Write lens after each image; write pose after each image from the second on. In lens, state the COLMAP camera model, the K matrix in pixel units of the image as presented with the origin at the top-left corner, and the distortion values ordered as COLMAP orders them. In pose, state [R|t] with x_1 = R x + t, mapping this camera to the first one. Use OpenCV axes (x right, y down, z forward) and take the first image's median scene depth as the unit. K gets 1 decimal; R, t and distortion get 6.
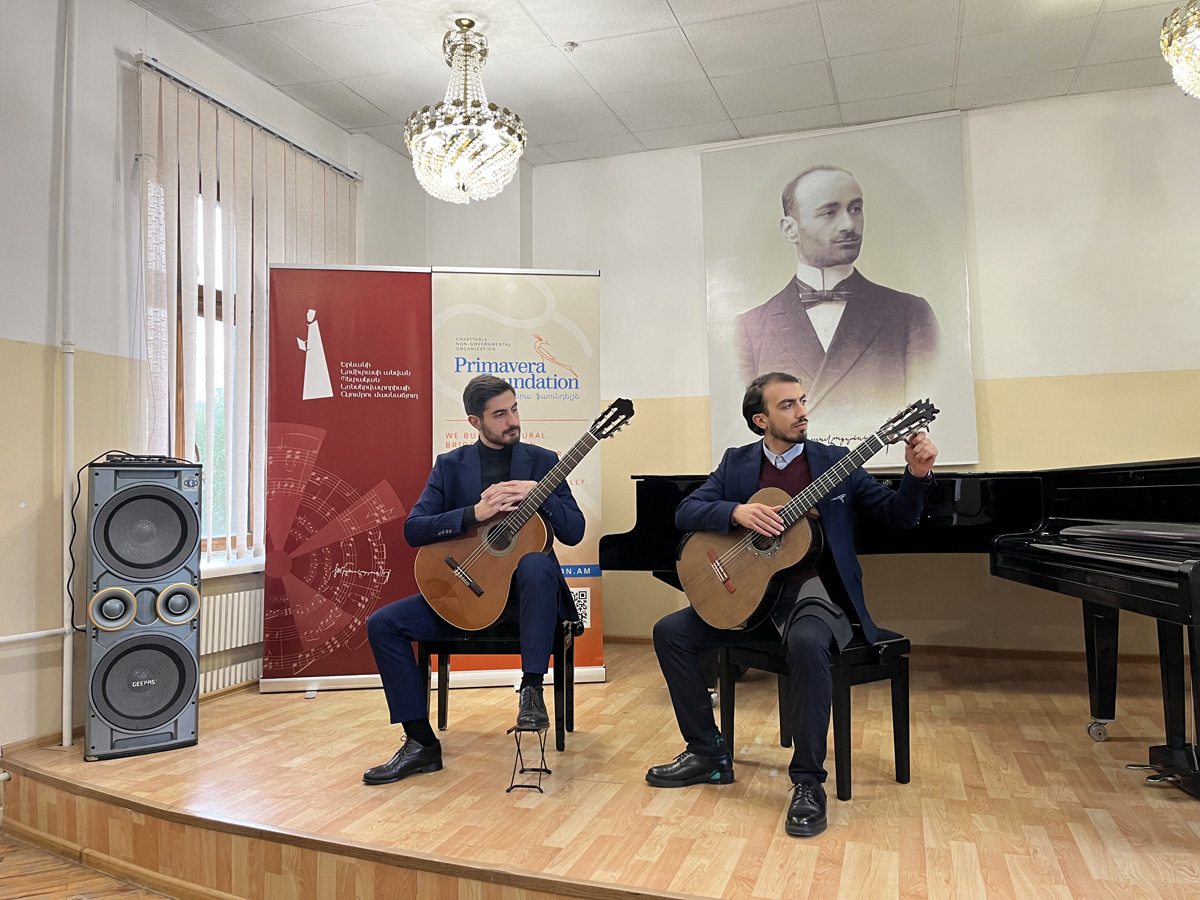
lens RADIAL K [[903.3, 0, 604.1], [0, 903.3, 447.5], [0, 0, 1]] dist [0.073599, -0.087807]
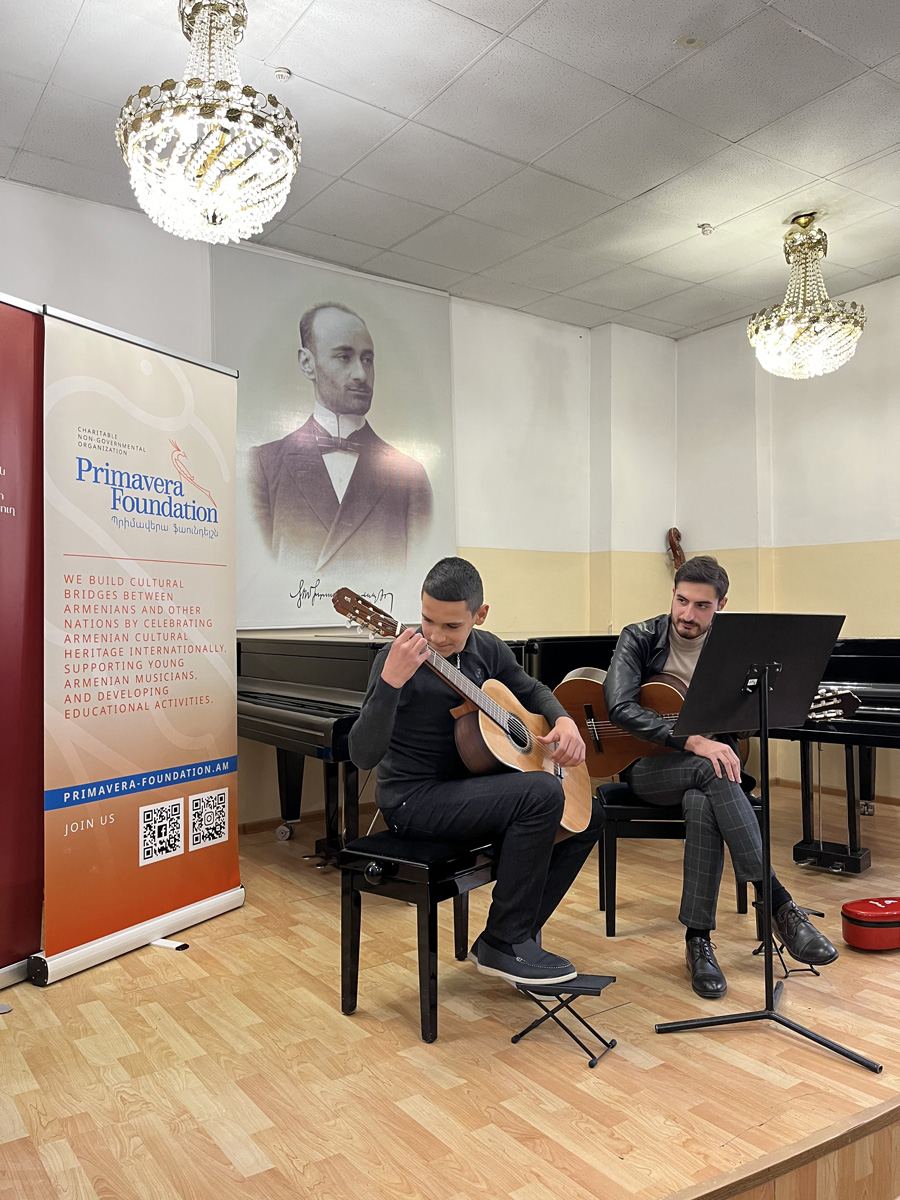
lens RADIAL K [[903.3, 0, 445.2], [0, 903.3, 601.9], [0, 0, 1]] dist [0.073599, -0.087807]
pose [[0.598601, 0.024917, 0.800660, -0.529133], [-0.042728, 0.999086, 0.000852, -0.008904], [-0.799907, -0.034721, 0.599119, 0.406296]]
